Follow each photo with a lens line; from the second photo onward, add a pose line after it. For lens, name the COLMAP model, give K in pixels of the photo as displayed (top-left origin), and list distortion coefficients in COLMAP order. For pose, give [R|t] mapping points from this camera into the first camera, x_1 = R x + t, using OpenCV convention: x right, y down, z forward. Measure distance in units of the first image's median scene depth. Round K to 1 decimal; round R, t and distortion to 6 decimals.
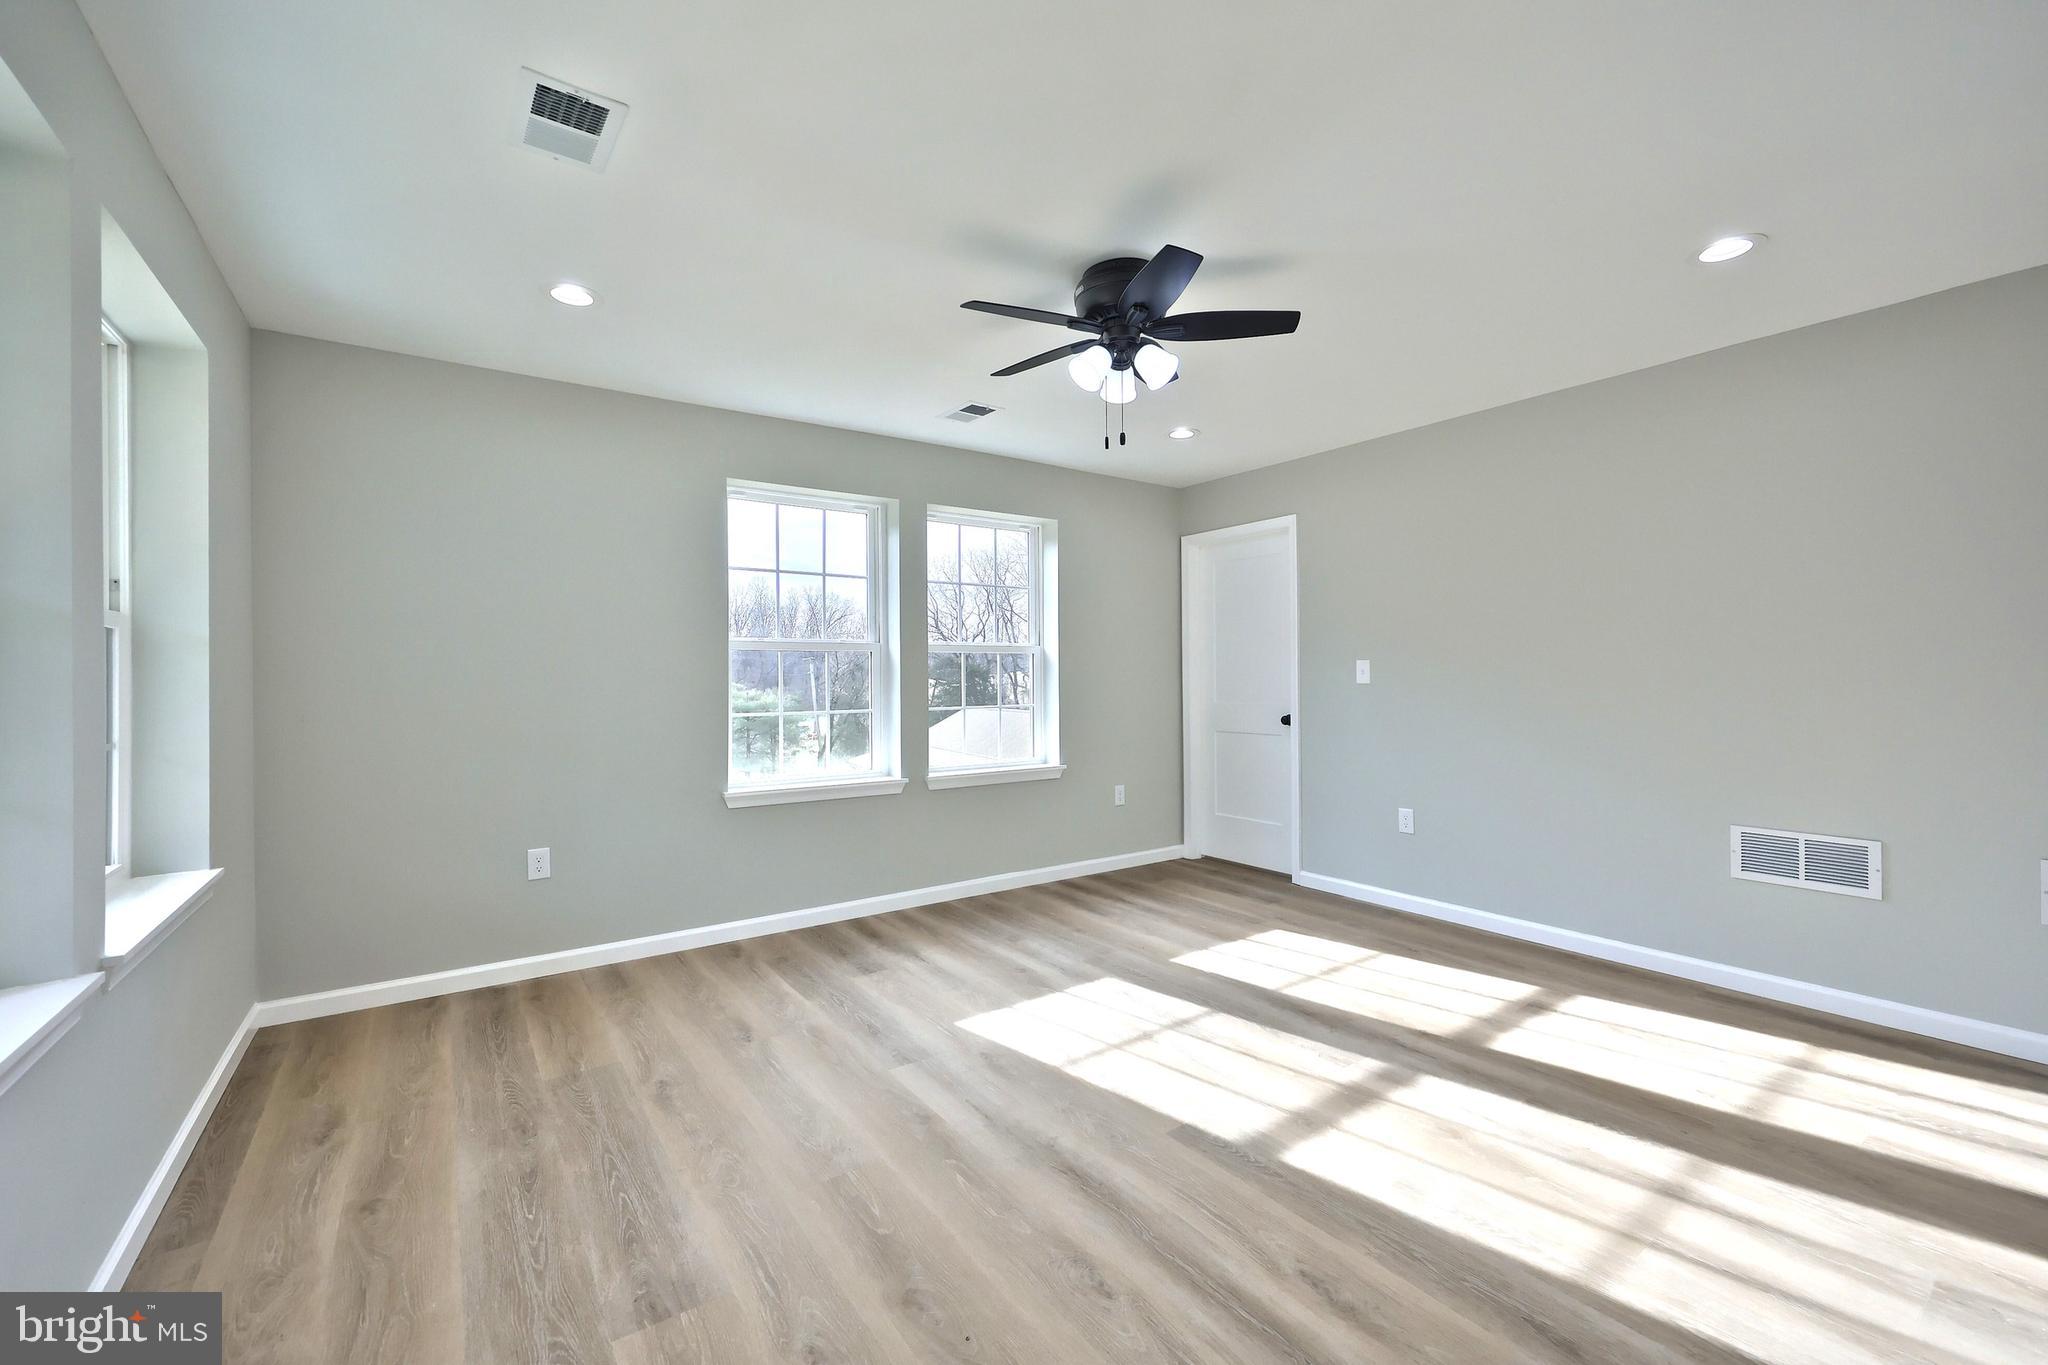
lens RADIAL K [[828.0, 0, 1037.6], [0, 828.0, 670.4], [0, 0, 1]] dist [-0.003695, 0.000575]
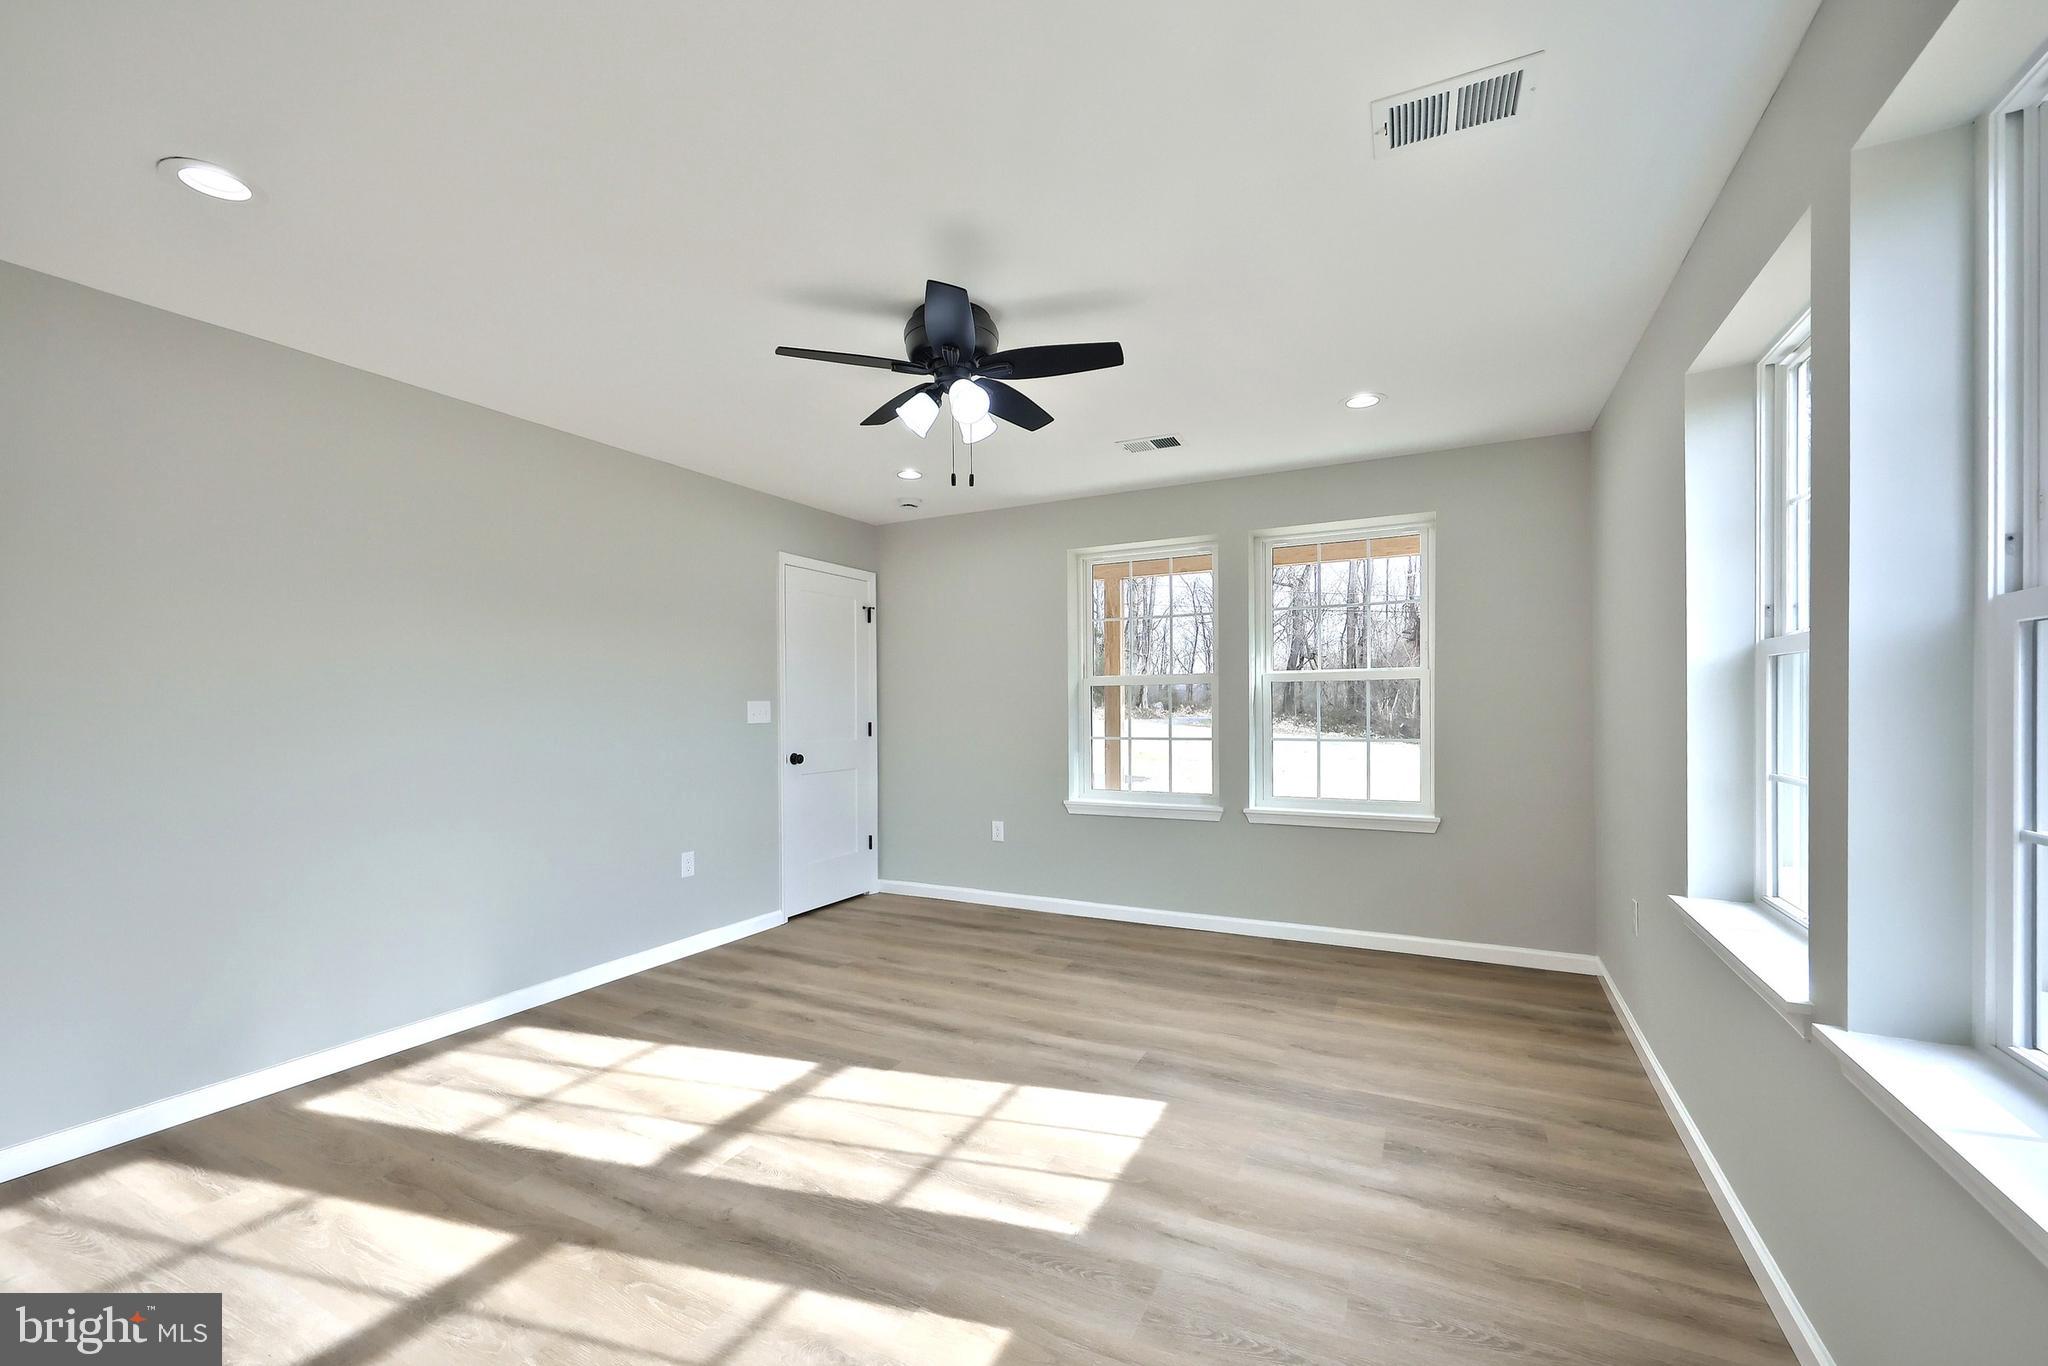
lens RADIAL K [[828.0, 0, 1029.5], [0, 828.0, 682.7], [0, 0, 1]] dist [-0.003695, 0.000575]
pose [[-0.885714, 0.003106, -0.464221, 0.523774], [0.017870, 0.999465, -0.027408, -0.009707], [0.463888, -0.032571, -0.885295, 2.037802]]
